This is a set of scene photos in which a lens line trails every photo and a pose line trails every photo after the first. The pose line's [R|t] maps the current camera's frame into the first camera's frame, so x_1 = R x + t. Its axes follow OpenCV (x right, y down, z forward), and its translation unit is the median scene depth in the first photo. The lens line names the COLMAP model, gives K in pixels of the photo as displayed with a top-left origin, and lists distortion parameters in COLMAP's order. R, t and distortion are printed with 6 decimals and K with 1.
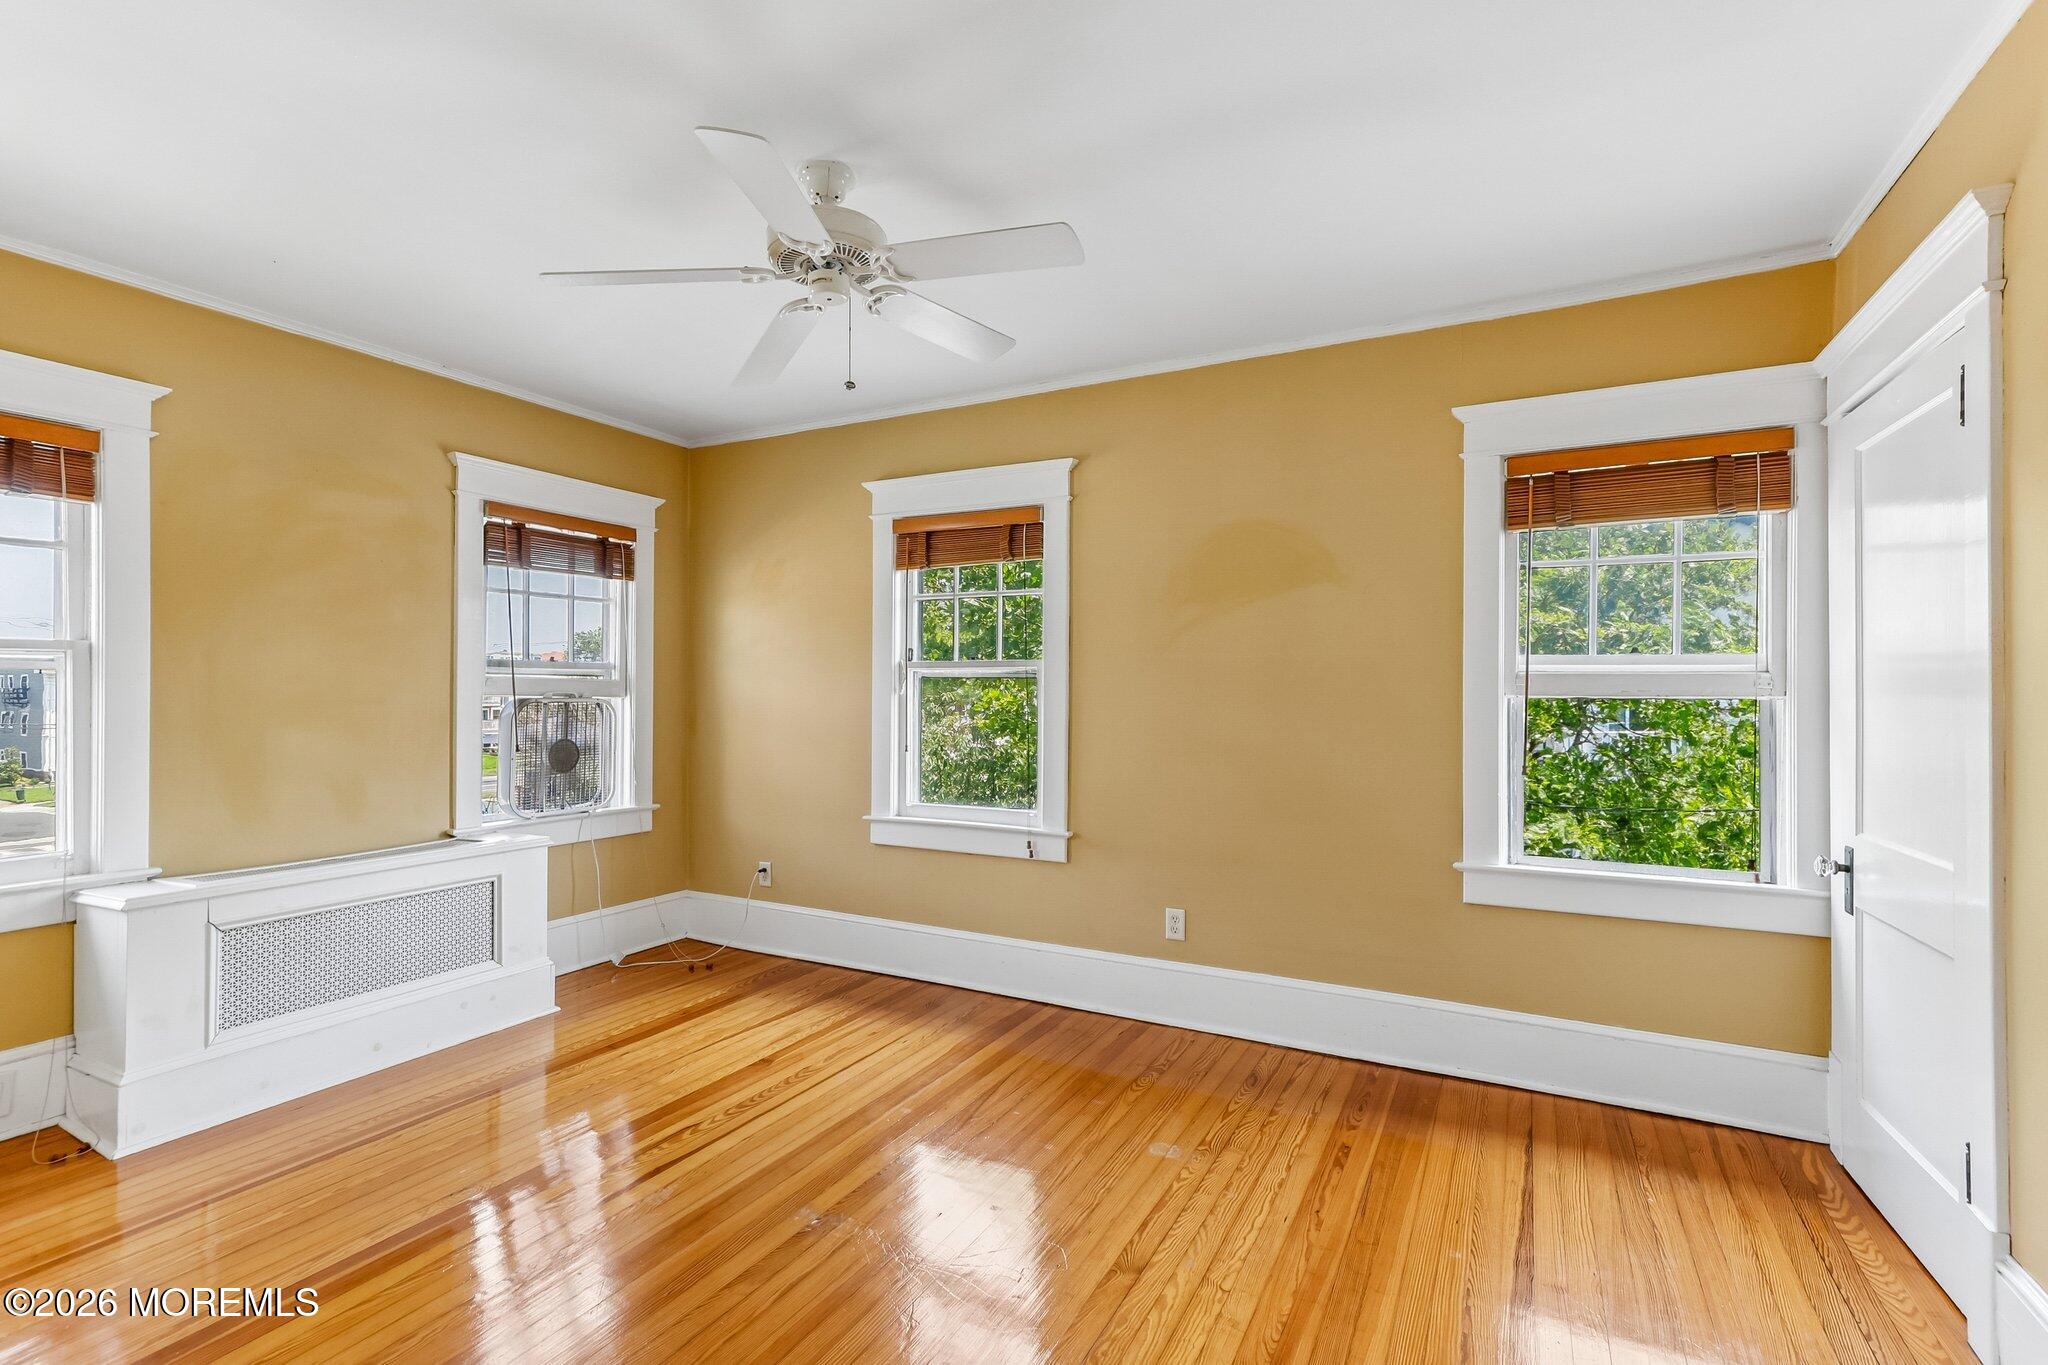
lens RADIAL K [[952.6, 0, 1032.6], [0, 952.6, 685.6], [0, 0, 1]] dist [-0.003053, 0.005195]
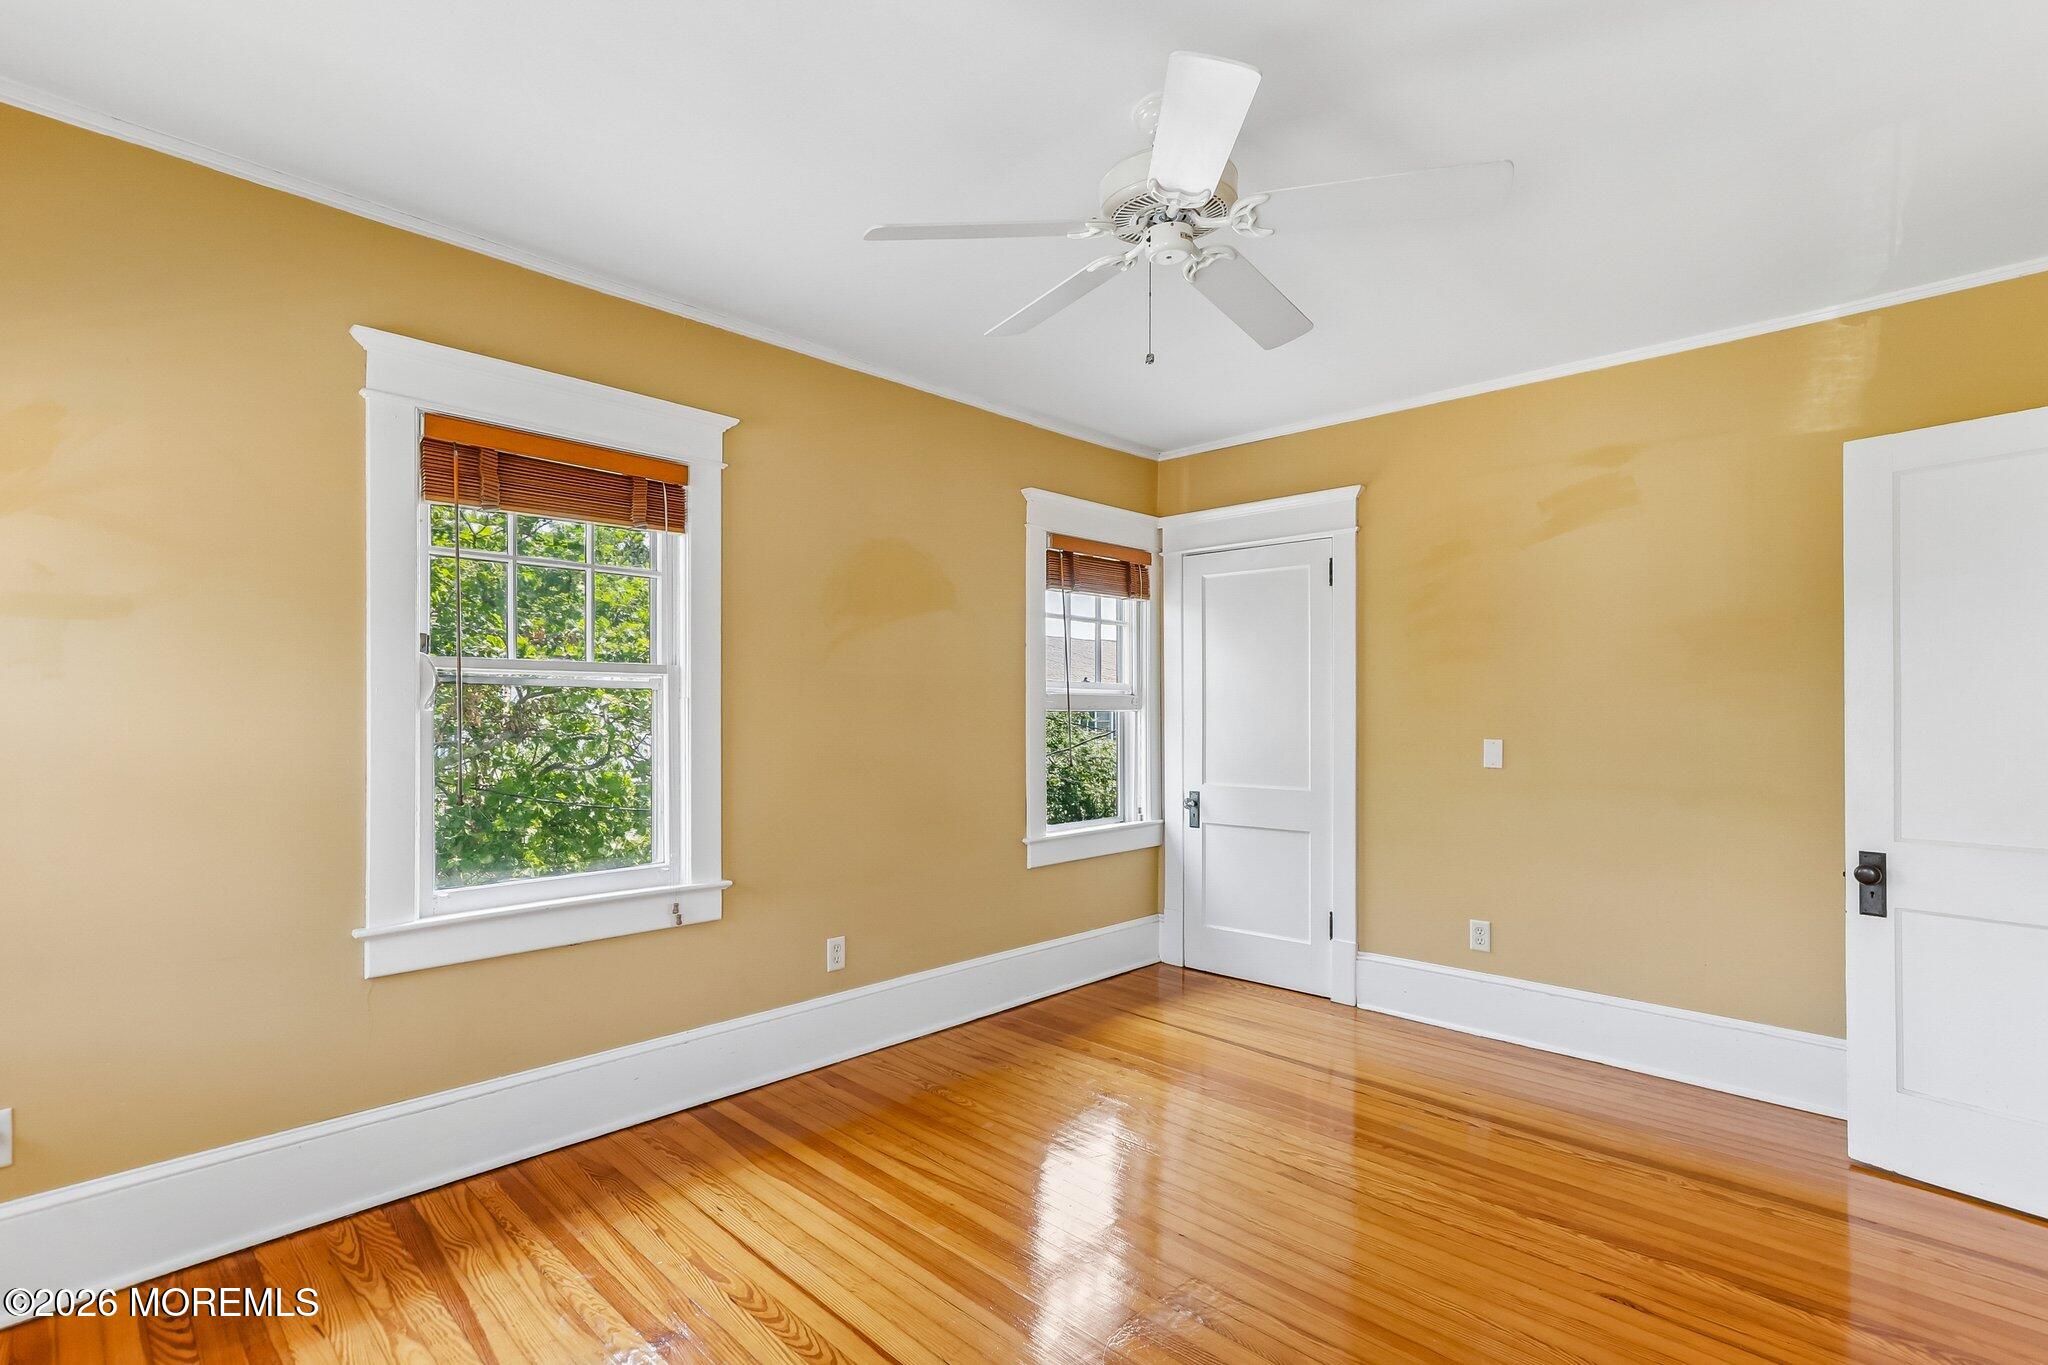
lens RADIAL K [[952.6, 0, 1030.1], [0, 952.6, 696.9], [0, 0, 1]] dist [-0.003053, 0.005195]
pose [[0.277021, 0.003605, 0.960857, -0.710035], [-0.016012, 0.999871, 0.000865, -0.007132], [-0.960730, -0.015625, 0.277043, 0.564094]]
